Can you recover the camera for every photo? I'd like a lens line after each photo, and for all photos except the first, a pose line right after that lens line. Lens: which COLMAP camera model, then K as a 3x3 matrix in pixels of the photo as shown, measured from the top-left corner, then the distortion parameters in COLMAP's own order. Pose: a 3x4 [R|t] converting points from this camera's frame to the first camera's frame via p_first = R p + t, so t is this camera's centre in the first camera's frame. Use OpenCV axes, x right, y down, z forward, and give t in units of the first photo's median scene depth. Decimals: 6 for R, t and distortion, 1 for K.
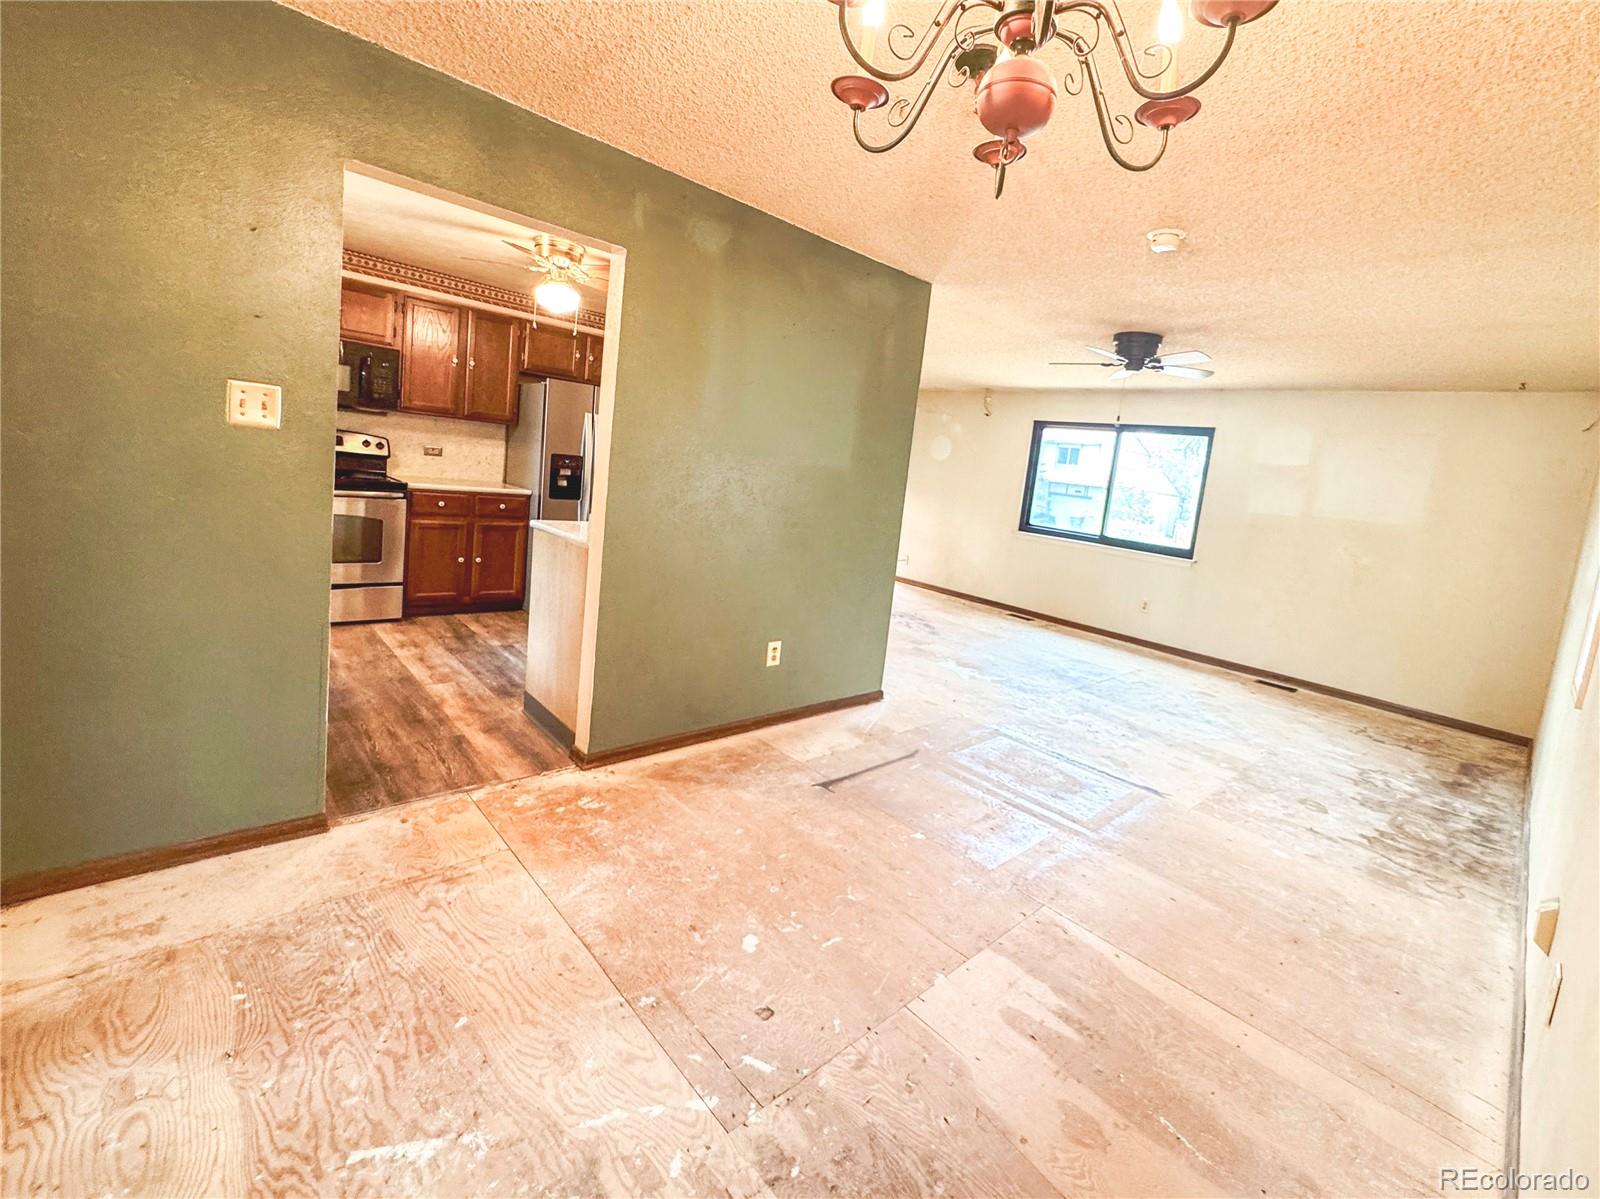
lens RADIAL K [[708.6, 0, 869.5], [0, 708.6, 557.0], [0, 0, 1]] dist [-0.005379, -0.000007]
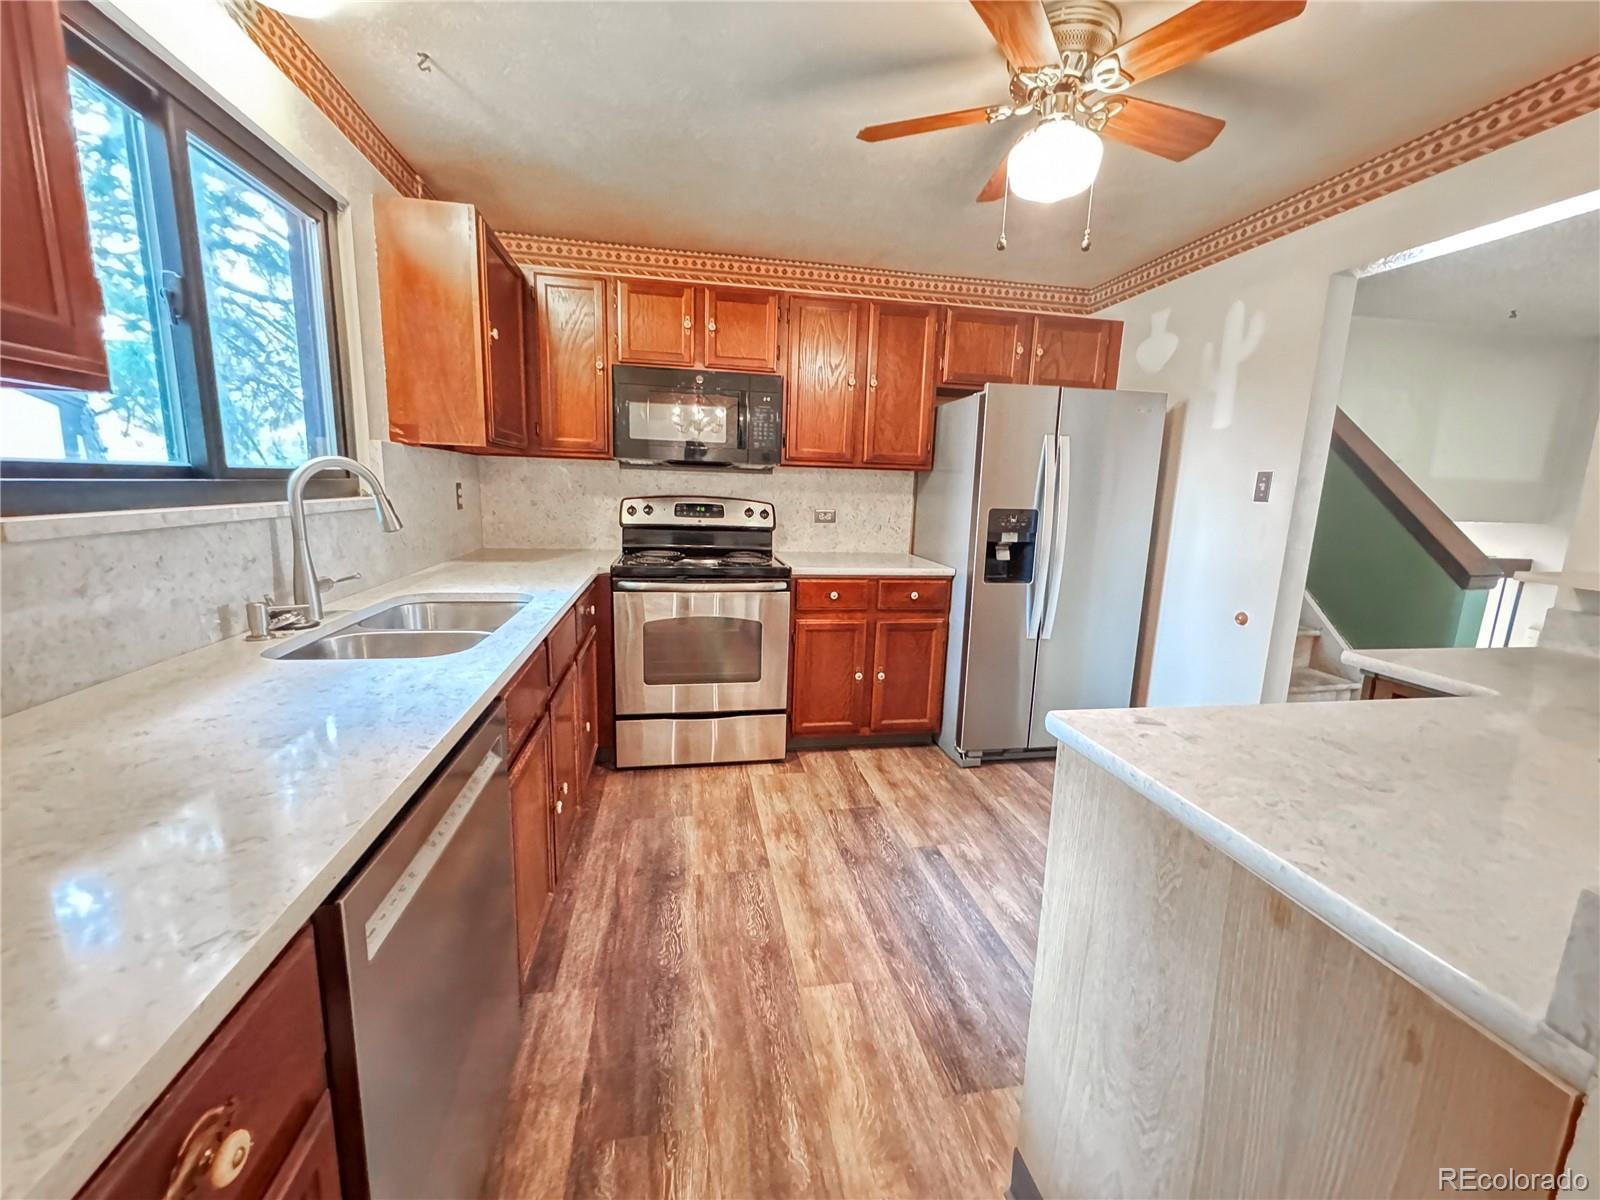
lens RADIAL K [[649.5, 0, 790.6], [0, 649.5, 598.2], [0, 0, 1]] dist [-0.004566, 0.000213]
pose [[0.816062, 0.012945, -0.577819, -0.310576], [-0.003973, 0.999851, 0.016789, -0.091514], [0.577951, -0.011405, 0.815992, 0.519418]]
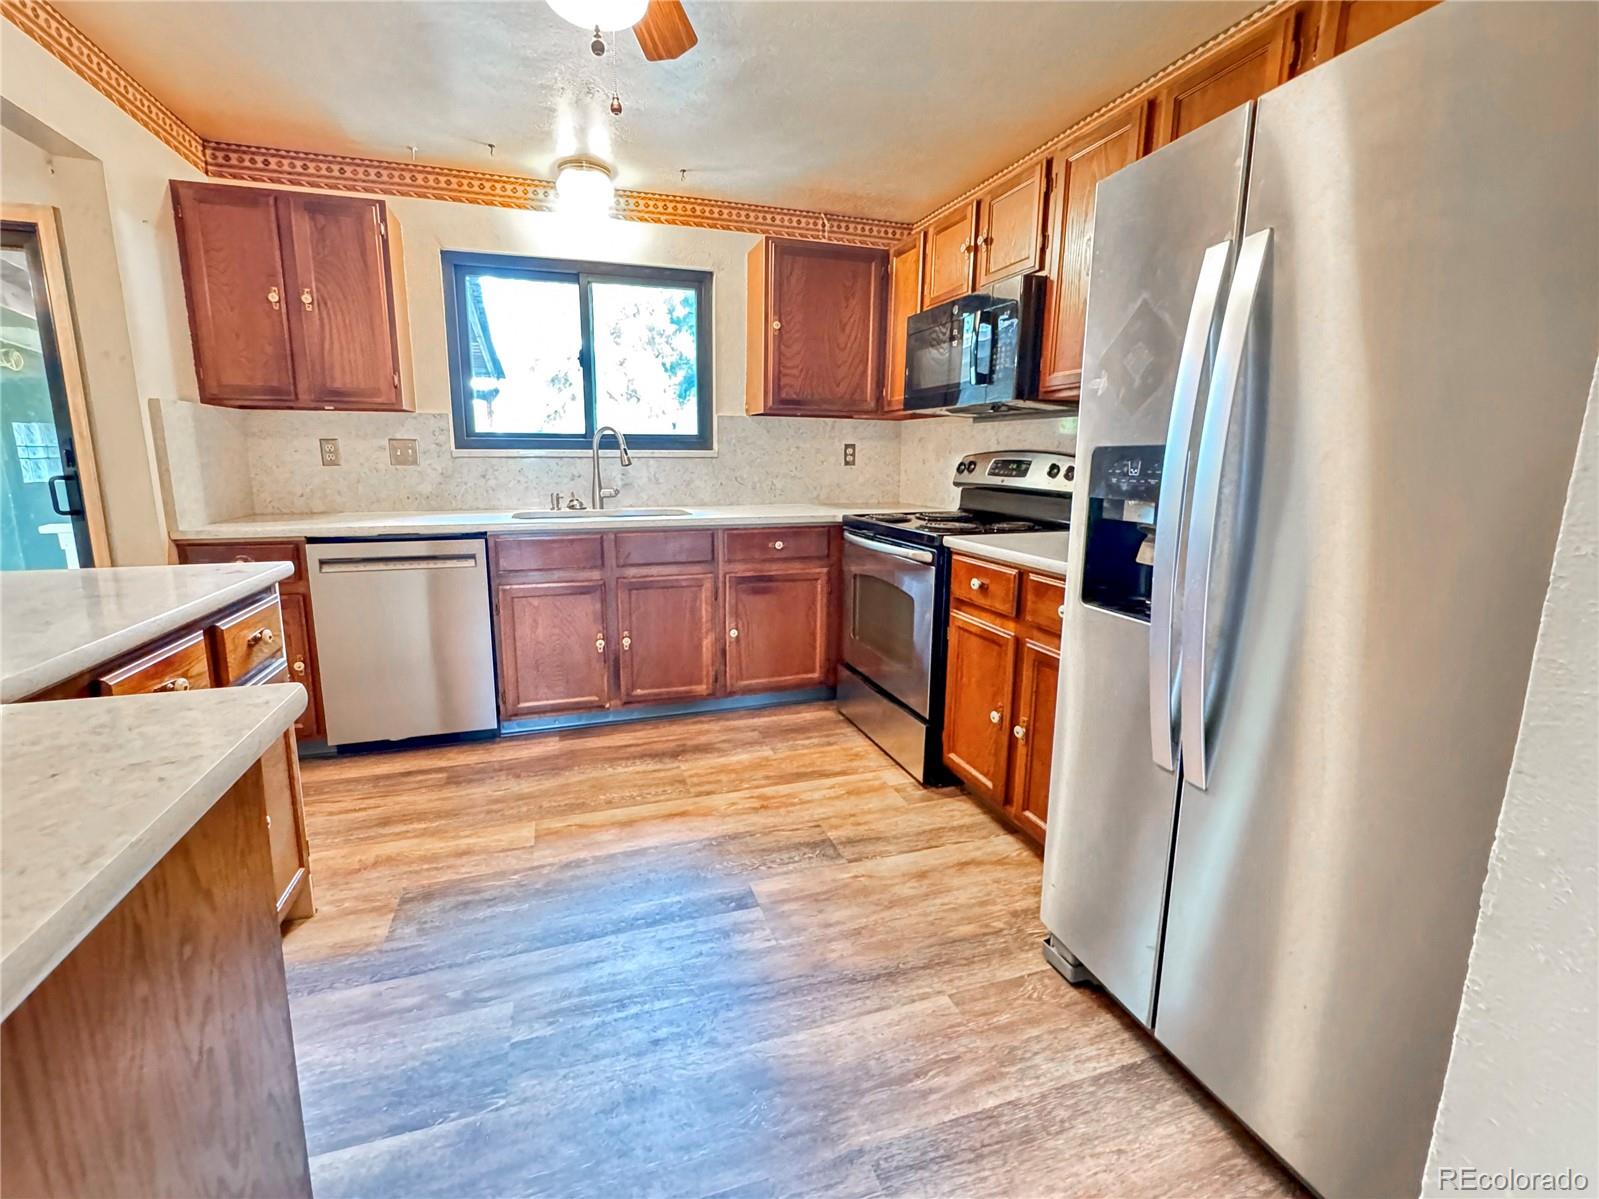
lens RADIAL K [[649.1, 0, 733.7], [0, 649.1, 569.5], [0, 0, 1]] dist [-0.004566, 0.000213]
pose [[-0.479427, 0.039877, -0.876675, -0.173884], [-0.158566, 0.978589, 0.131227, -0.127128], [0.863137, 0.201925, -0.462839, 1.169154]]
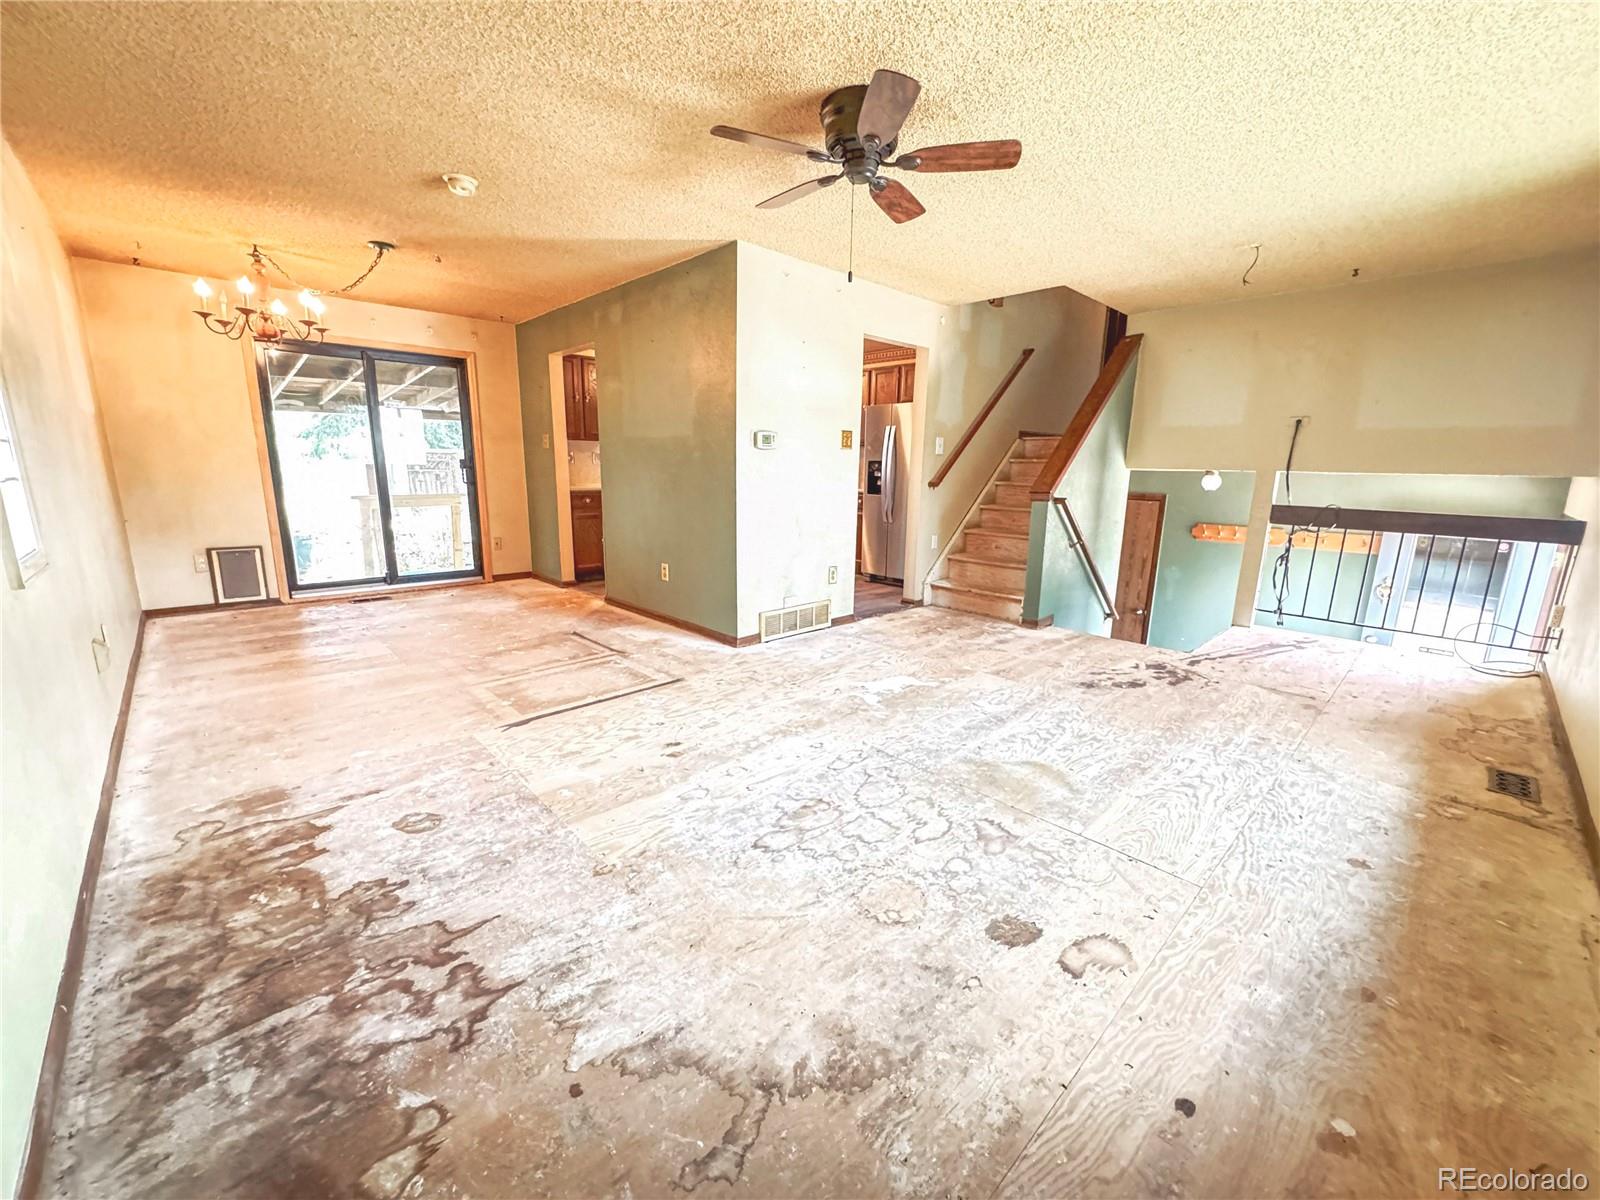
lens RADIAL K [[649.5, 0, 785.1], [0, 649.5, 604.8], [0, 0, 1]] dist [-0.004566, 0.000213]
pose [[-0.060471, 0.100752, -0.993072, 0.977748], [-0.145262, 0.983413, 0.108617, 0.018887], [0.987543, 0.150824, -0.044832, 1.089350]]
